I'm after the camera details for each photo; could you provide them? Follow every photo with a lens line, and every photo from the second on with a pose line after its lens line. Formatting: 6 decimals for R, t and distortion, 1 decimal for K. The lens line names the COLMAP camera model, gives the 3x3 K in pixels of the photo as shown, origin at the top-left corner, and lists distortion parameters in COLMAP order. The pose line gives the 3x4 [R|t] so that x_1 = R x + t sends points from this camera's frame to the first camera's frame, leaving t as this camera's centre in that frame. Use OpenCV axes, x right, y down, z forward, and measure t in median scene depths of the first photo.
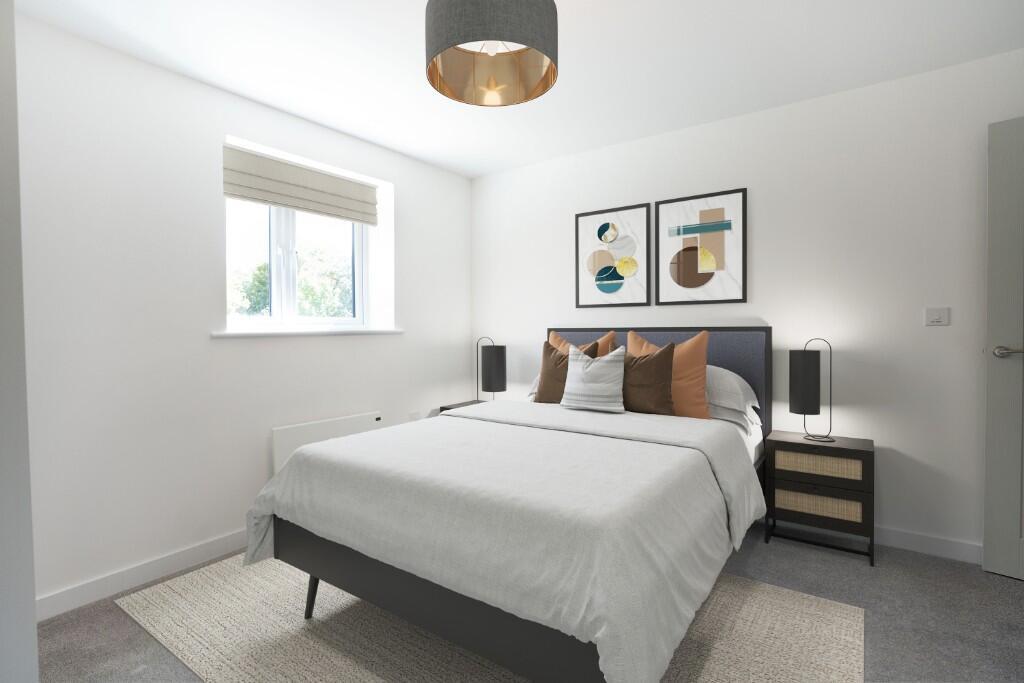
lens RADIAL K [[495.7, 0, 509.9], [0, 495.7, 334.5], [0, 0, 1]] dist [-0.002548, -0.000079]
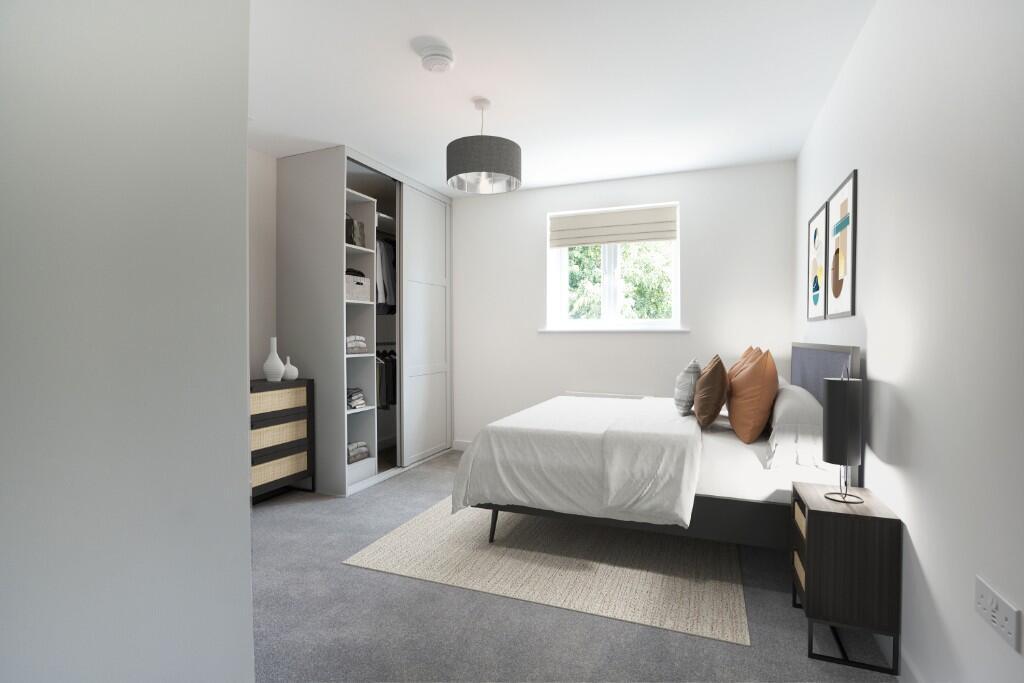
lens RADIAL K [[495.7, 0, 511.8], [0, 495.7, 342.3], [0, 0, 1]] dist [-0.002548, -0.000079]
pose [[0.249521, 0.018536, -0.968192, 1.023792], [-0.017852, 0.999735, 0.014539, 0.015653], [0.968205, 0.013657, 0.249786, 0.465966]]
